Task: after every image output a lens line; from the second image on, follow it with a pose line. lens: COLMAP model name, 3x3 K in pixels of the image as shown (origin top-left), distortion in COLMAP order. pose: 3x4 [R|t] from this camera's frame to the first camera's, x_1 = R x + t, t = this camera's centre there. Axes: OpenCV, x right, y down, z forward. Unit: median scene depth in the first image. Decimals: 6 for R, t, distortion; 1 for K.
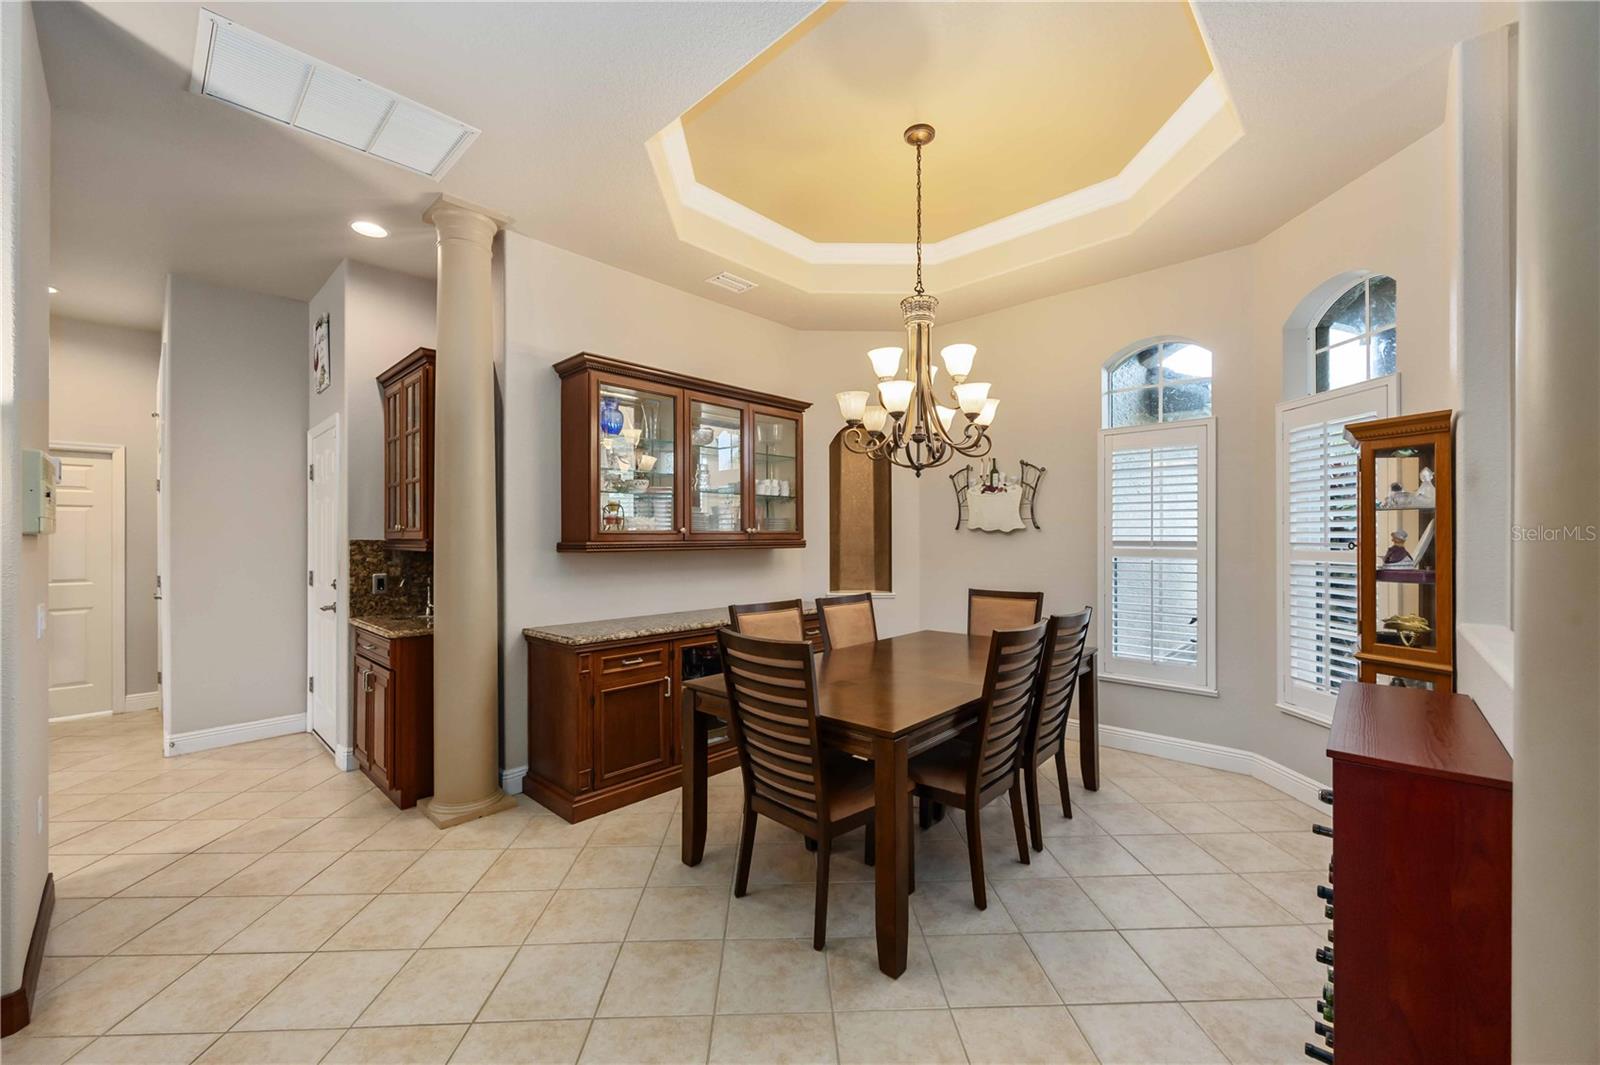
lens RADIAL K [[612.4, 0, 800.9], [0, 612.4, 539.5], [0, 0, 1]] dist [0.001472, -0.000249]
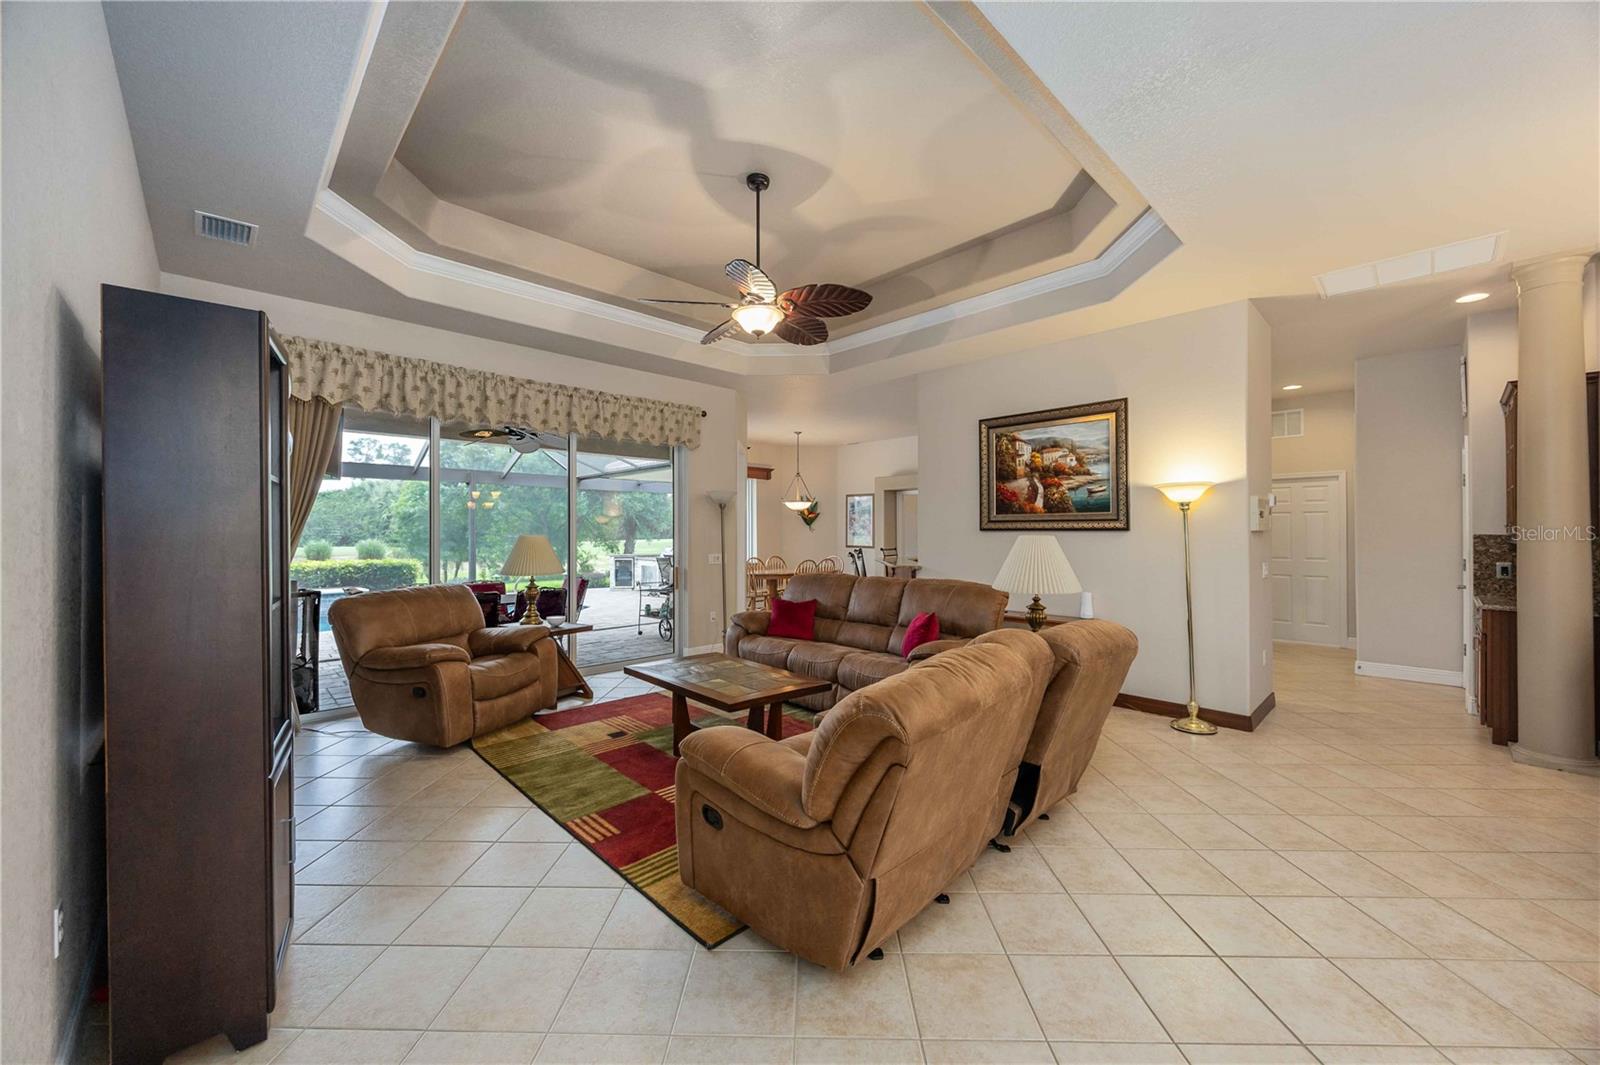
lens RADIAL K [[612.4, 0, 809.3], [0, 612.4, 530.1], [0, 0, 1]] dist [0.001472, -0.000249]
pose [[-0.043784, -0.002292, -0.999038, 0.606718], [-0.000341, 0.999997, -0.002280, -0.005036], [0.999041, 0.000241, -0.043785, -0.328622]]
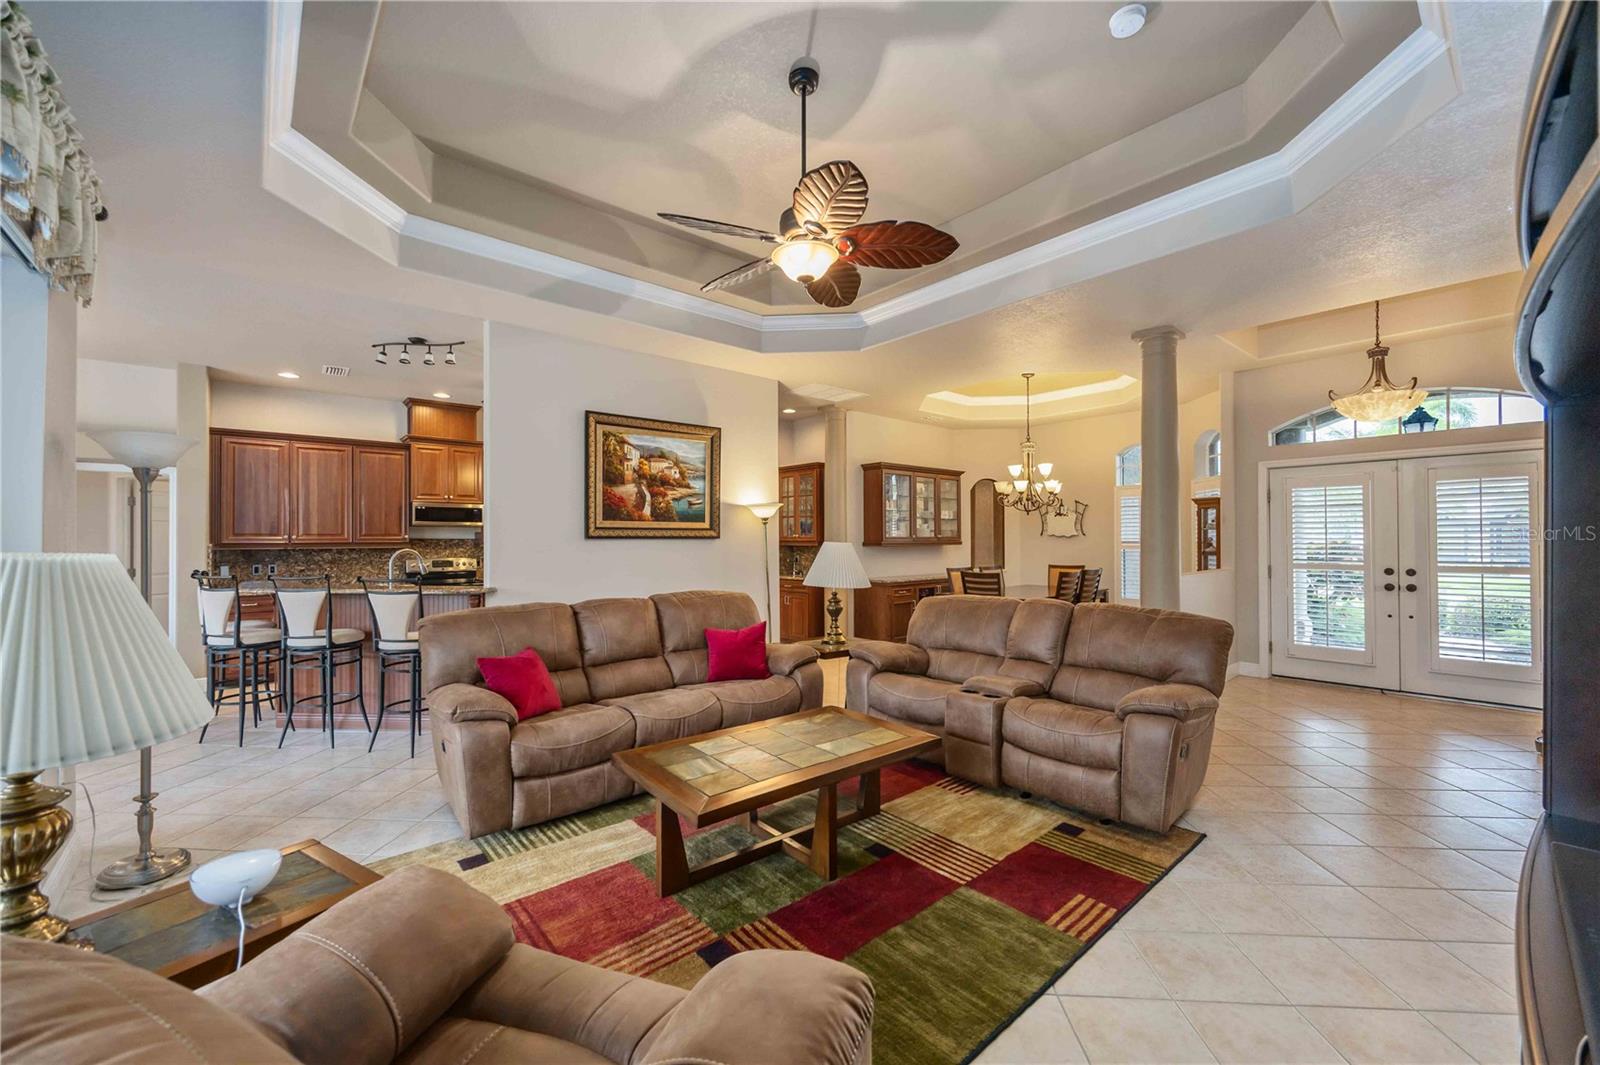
lens RADIAL K [[612.4, 0, 803.2], [0, 612.4, 537.9], [0, 0, 1]] dist [0.001472, -0.000249]
pose [[0.994702, -0.002300, -0.102771, -0.376401], [0.001923, 0.999991, -0.003767, -0.001989], [0.102778, 0.003550, 0.994698, -1.275475]]
